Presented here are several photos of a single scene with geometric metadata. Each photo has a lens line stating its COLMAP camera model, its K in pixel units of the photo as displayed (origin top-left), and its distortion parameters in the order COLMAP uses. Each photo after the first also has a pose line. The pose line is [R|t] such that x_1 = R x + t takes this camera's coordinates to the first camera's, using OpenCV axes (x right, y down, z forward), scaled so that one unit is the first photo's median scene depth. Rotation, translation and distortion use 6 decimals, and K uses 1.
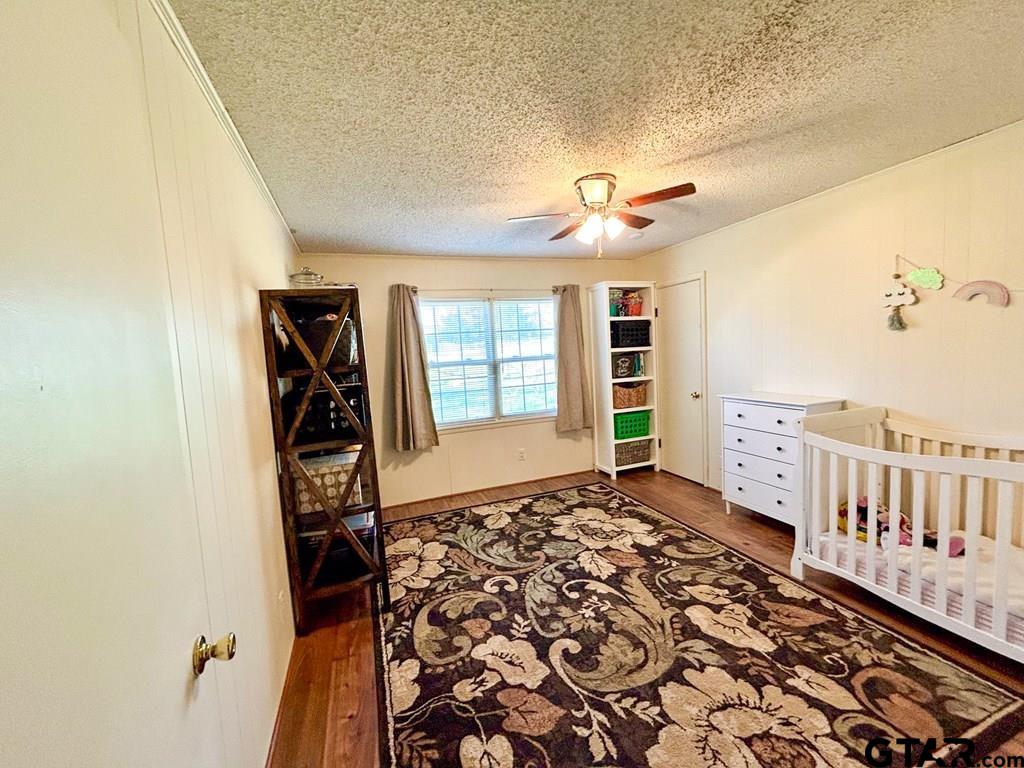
lens RADIAL K [[411.5, 0, 512.9], [0, 411.5, 384.3], [0, 0, 1]] dist [-0.000484, 0.000308]
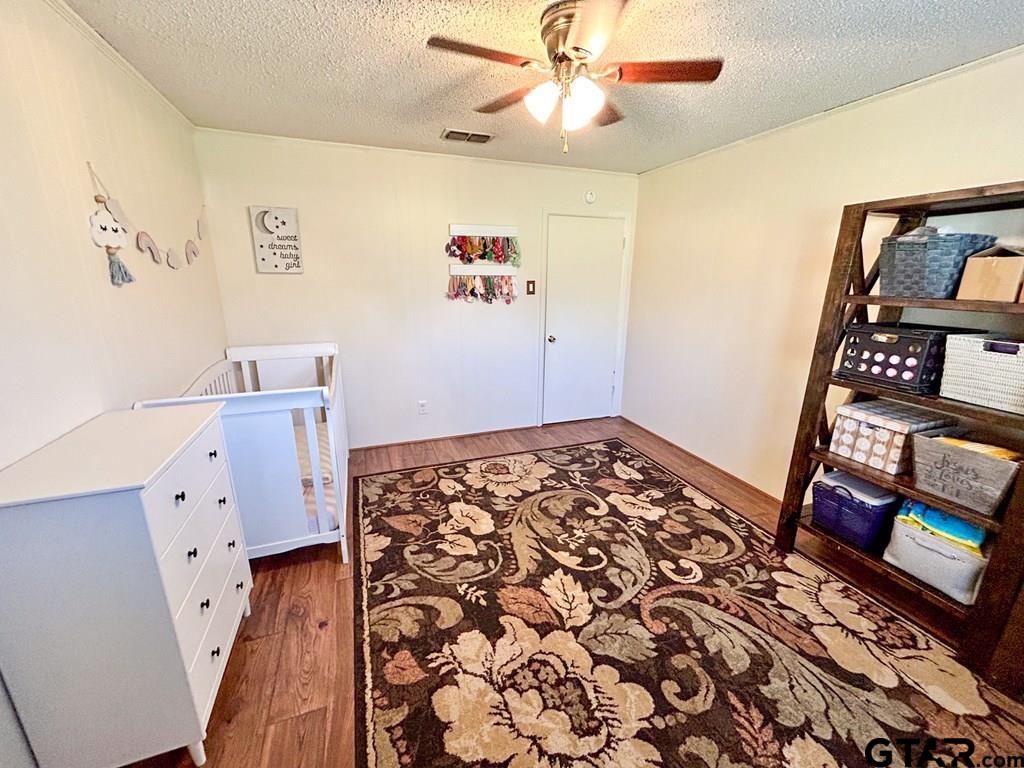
lens RADIAL K [[411.5, 0, 511.5], [0, 411.5, 384.3], [0, 0, 1]] dist [-0.000484, 0.000308]
pose [[-0.998936, 0.044584, 0.011770, 0.315424], [0.045942, 0.940406, 0.336936, -0.186757], [0.003953, 0.337118, -0.941454, 1.796049]]
